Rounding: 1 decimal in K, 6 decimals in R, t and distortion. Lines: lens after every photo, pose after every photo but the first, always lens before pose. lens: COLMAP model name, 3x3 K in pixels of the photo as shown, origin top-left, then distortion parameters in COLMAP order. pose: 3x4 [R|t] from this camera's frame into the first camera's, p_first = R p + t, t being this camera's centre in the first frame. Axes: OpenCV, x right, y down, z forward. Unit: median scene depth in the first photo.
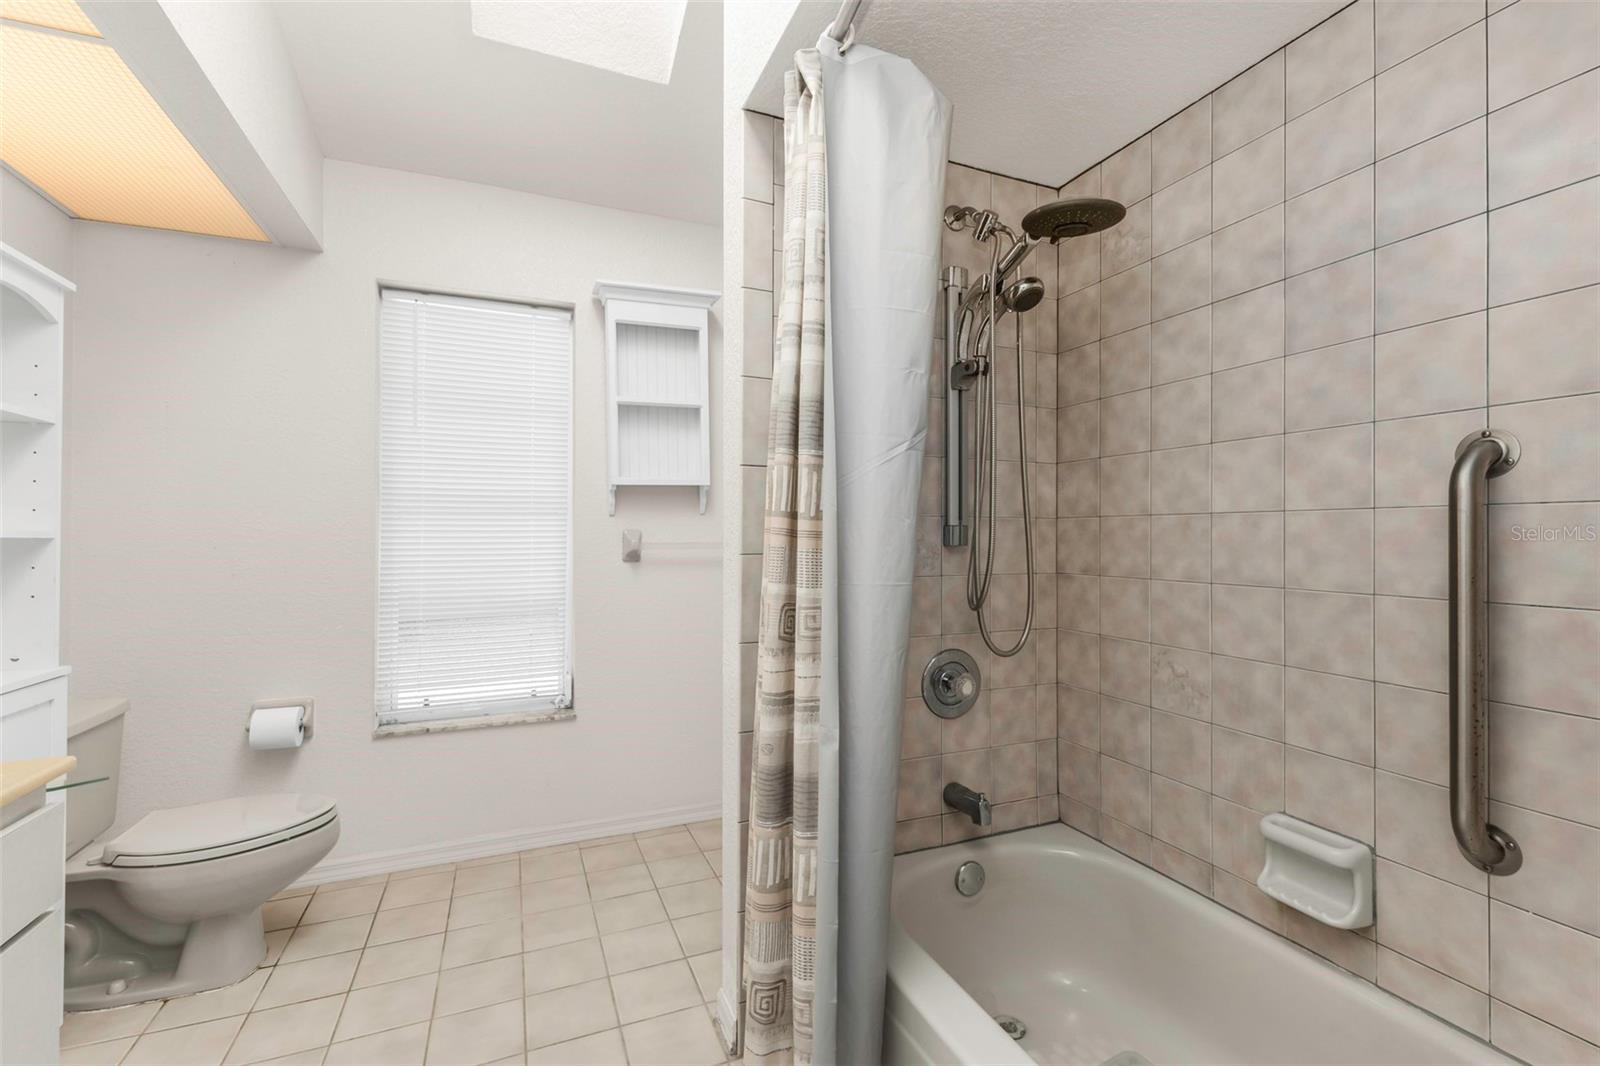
lens RADIAL K [[704.5, 0, 802.3], [0, 704.5, 527.9], [0, 0, 1]] dist [0.008341, -0.000188]
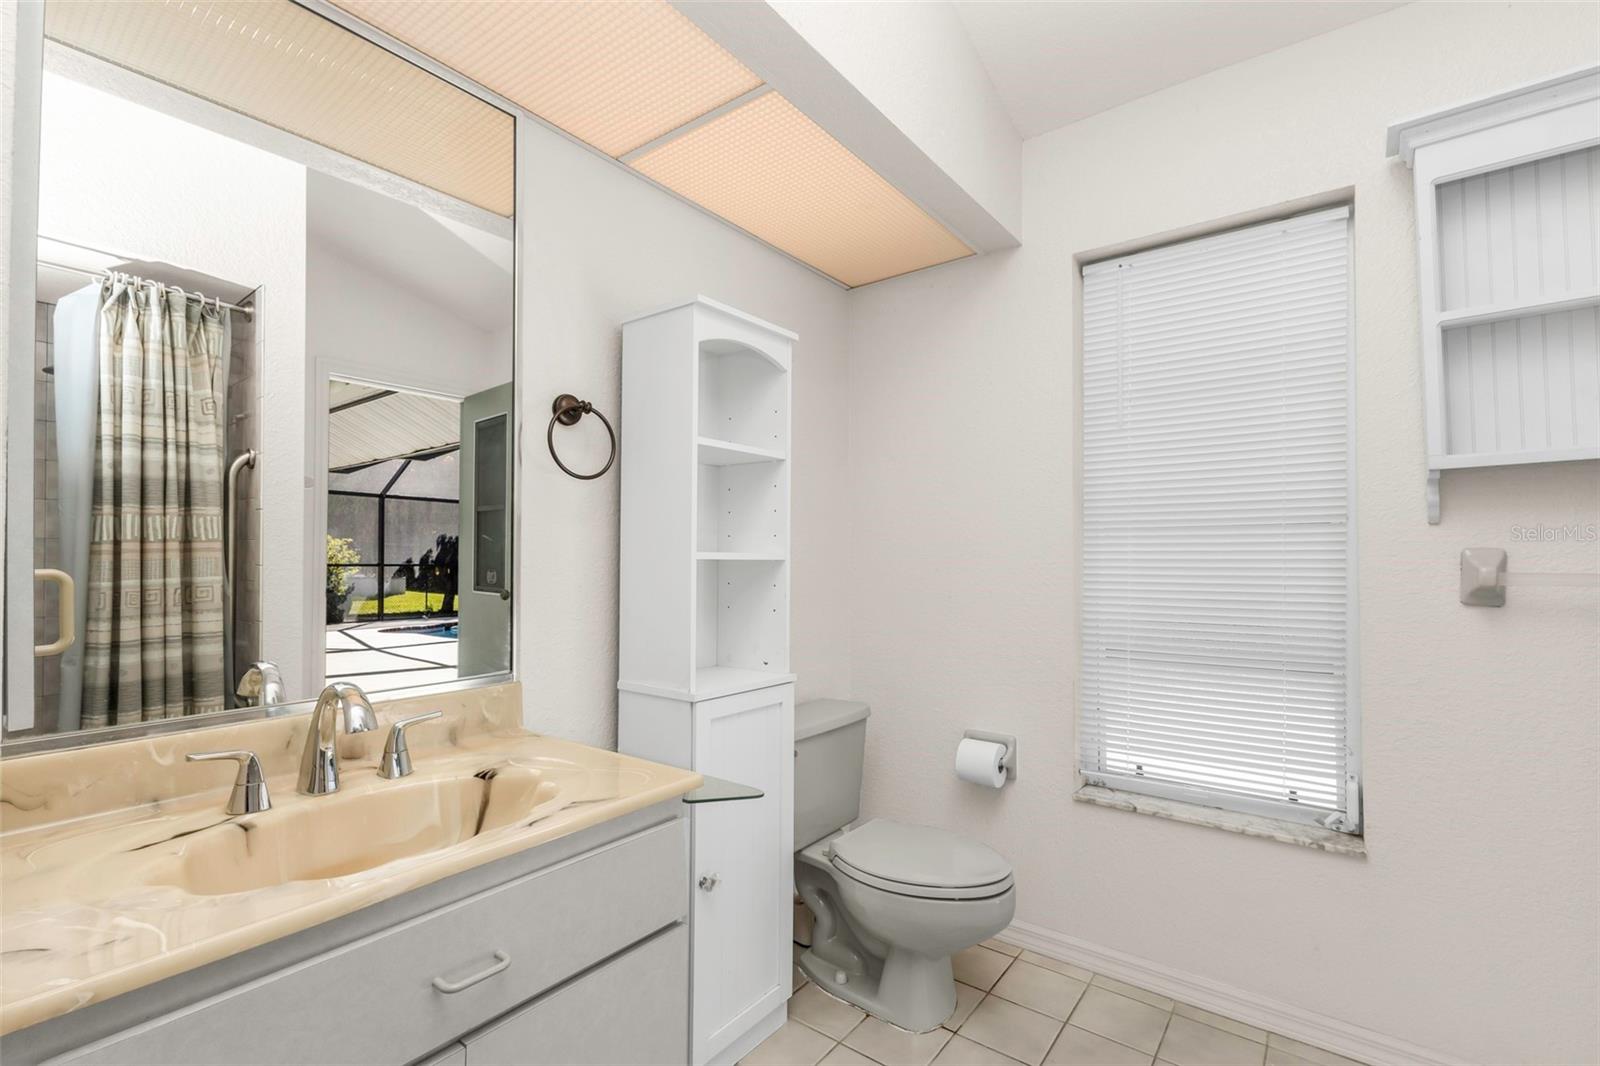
lens RADIAL K [[732.8, 0, 803.6], [0, 732.8, 539.9], [0, 0, 1]] dist [0.012356, 0.000196]
pose [[0.512452, -0.017866, -0.858530, -0.017454], [0.008316, 0.999840, -0.015842, 0.000600], [0.858676, 0.000979, 0.512519, 0.271279]]
